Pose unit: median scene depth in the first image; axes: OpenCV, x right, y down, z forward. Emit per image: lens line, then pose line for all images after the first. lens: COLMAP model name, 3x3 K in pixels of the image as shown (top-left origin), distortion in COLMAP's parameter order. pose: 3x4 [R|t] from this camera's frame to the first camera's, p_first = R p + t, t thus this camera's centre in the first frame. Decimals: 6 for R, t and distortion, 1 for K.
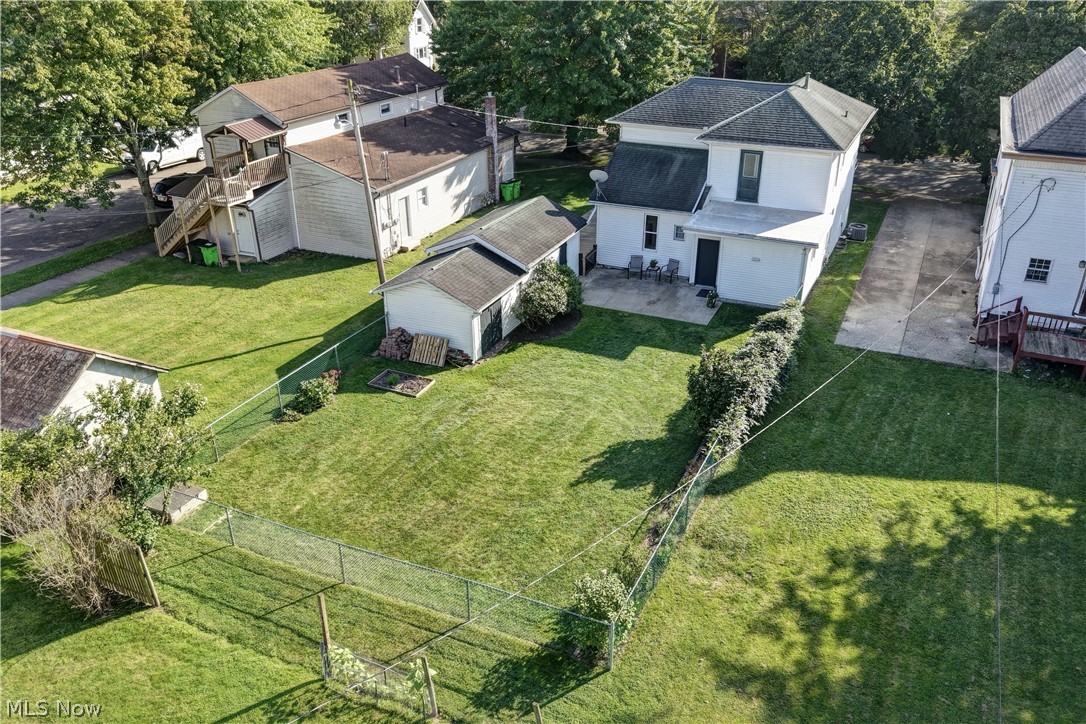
lens RADIAL K [[880.9, 0, 543.0], [0, 880.9, 362.0], [0, 0, 1]] dist [-0.001011, -0.002408]
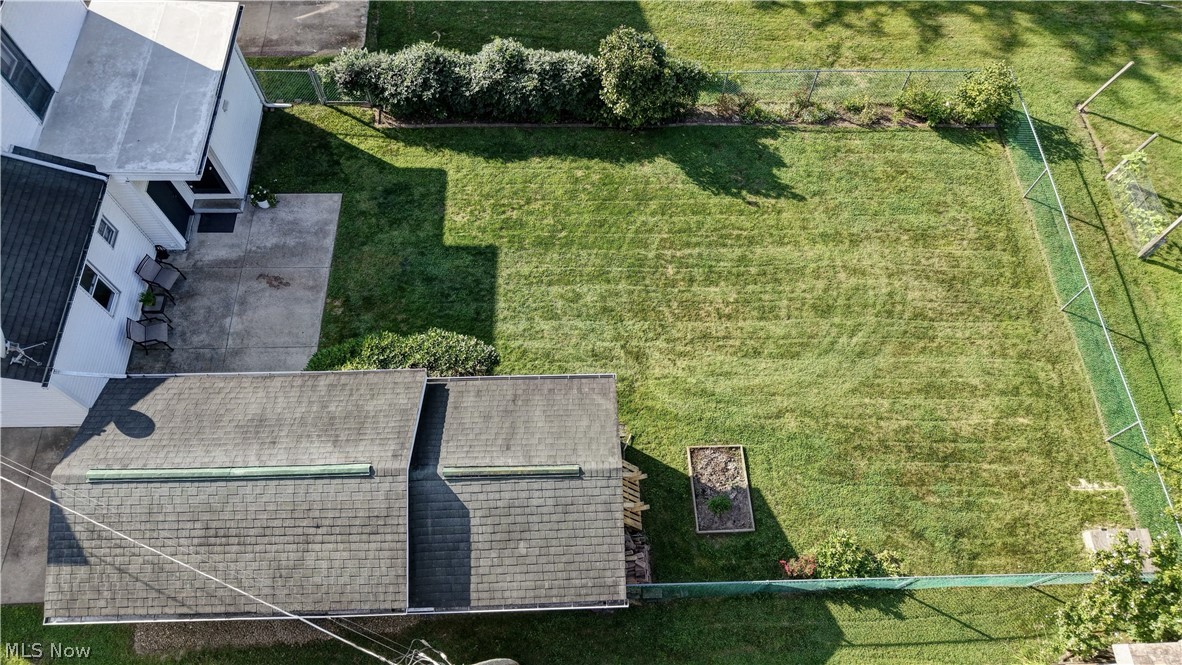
lens RADIAL K [[785.1, 0, 591.0], [0, 785.1, 332.5], [0, 0, 1]] dist [0.001747, -0.002898]
pose [[-0.446452, -0.799334, 0.402175, -0.210651], [0.385368, 0.233878, 0.892633, -0.443725], [-0.807572, 0.553503, 0.203622, 0.720789]]
